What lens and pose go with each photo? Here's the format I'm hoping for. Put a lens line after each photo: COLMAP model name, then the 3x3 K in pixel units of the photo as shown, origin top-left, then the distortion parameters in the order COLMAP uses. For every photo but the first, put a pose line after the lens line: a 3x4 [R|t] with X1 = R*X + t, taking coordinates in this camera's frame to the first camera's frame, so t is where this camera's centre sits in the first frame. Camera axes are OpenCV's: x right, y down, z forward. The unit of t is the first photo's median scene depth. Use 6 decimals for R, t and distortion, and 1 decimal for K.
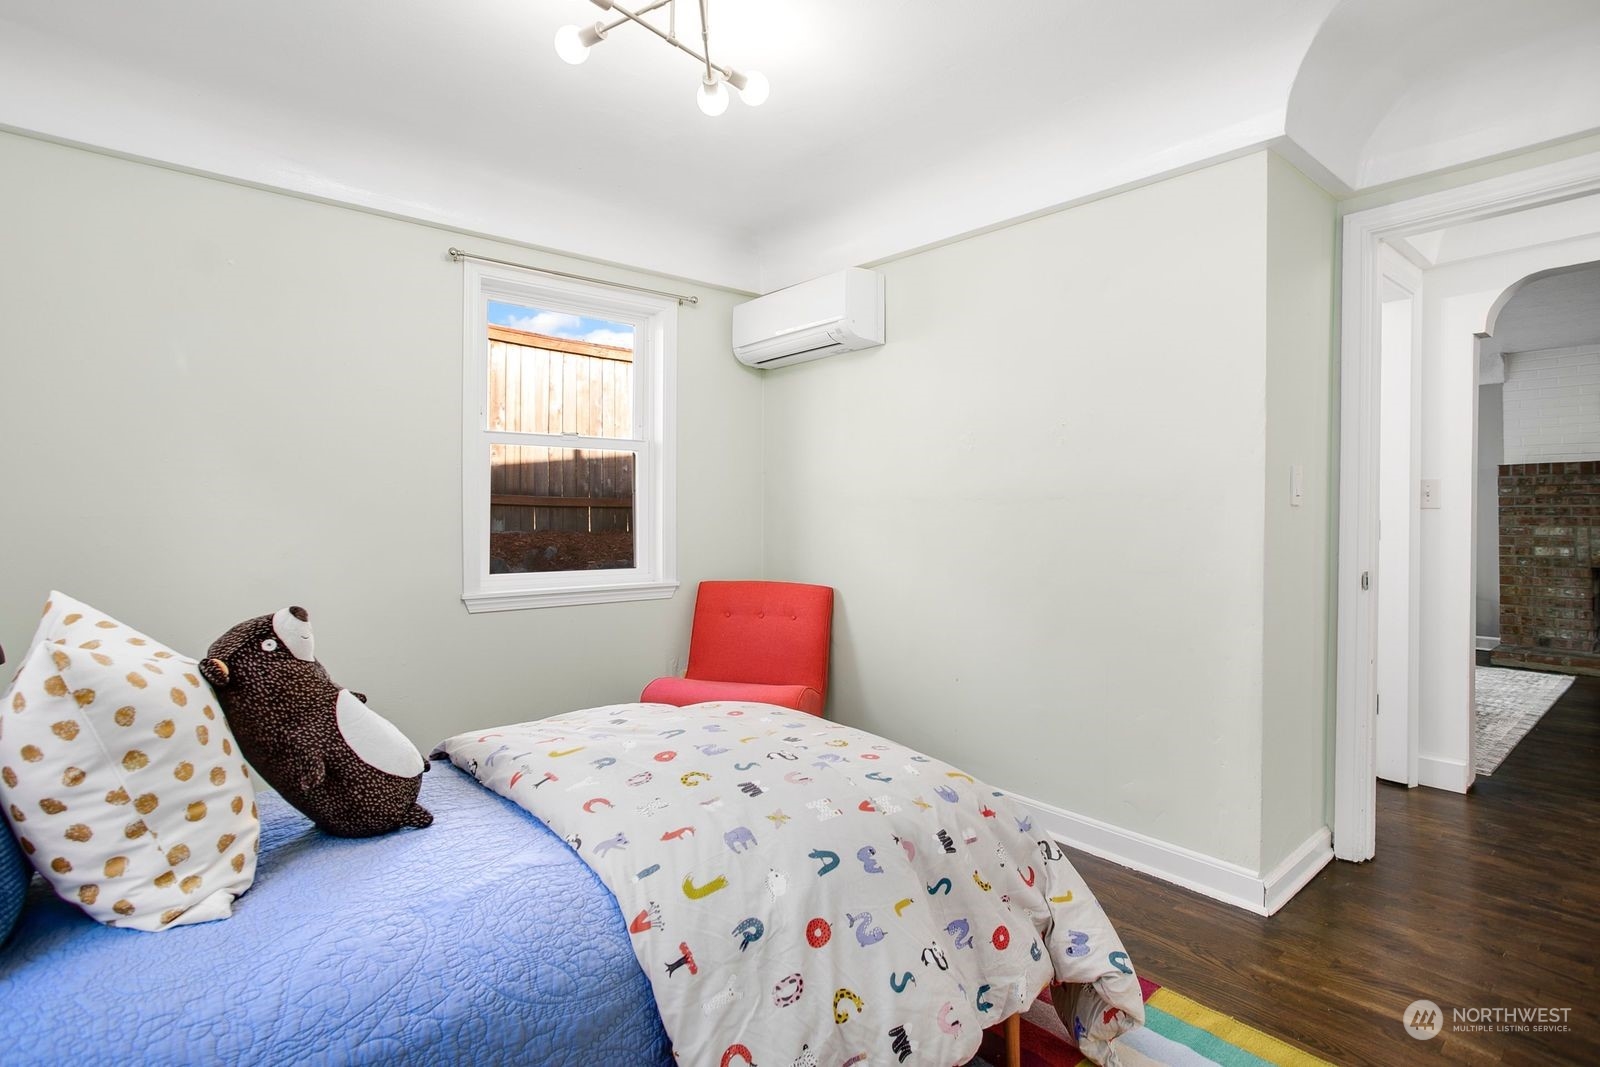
lens RADIAL K [[782.4, 0, 799.3], [0, 782.4, 516.2], [0, 0, 1]] dist [-0.020831, 0.023222]
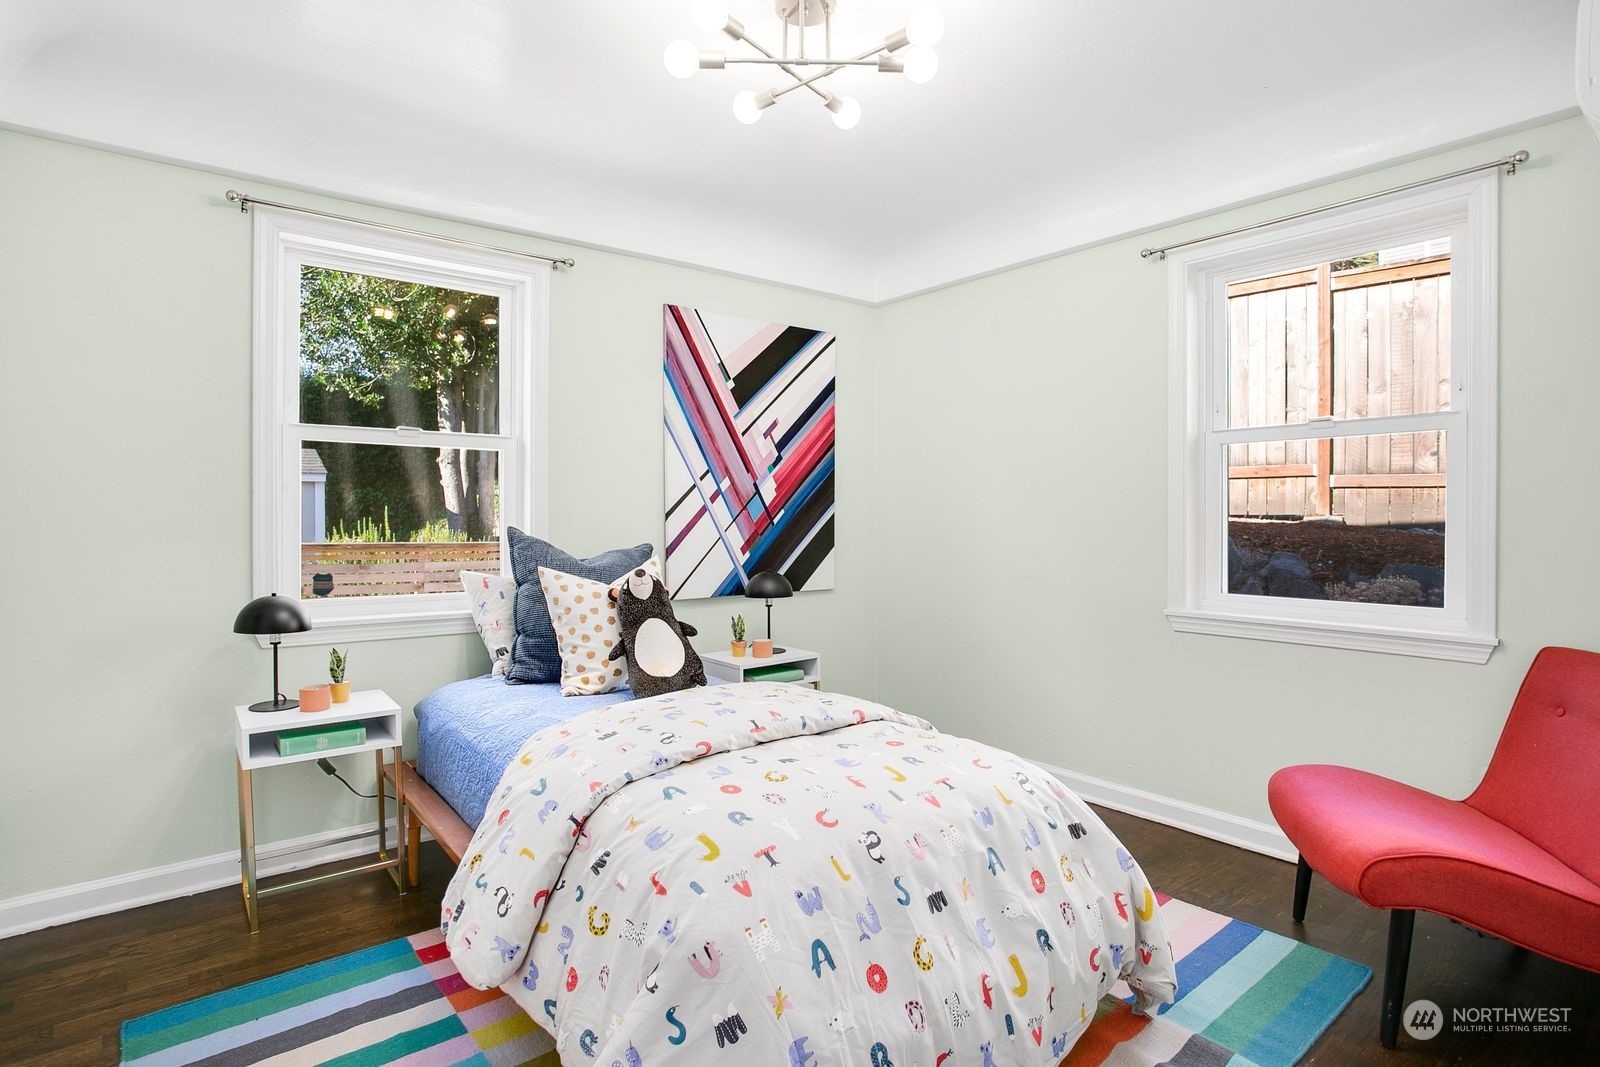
lens RADIAL K [[782.4, 0, 799.3], [0, 782.4, 516.2], [0, 0, 1]] dist [-0.020831, 0.023222]
pose [[-0.032191, -0.009693, -0.999435, 0.535028], [-0.001885, 0.999952, -0.009638, -0.001695], [0.999480, 0.001574, -0.032208, 0.591976]]
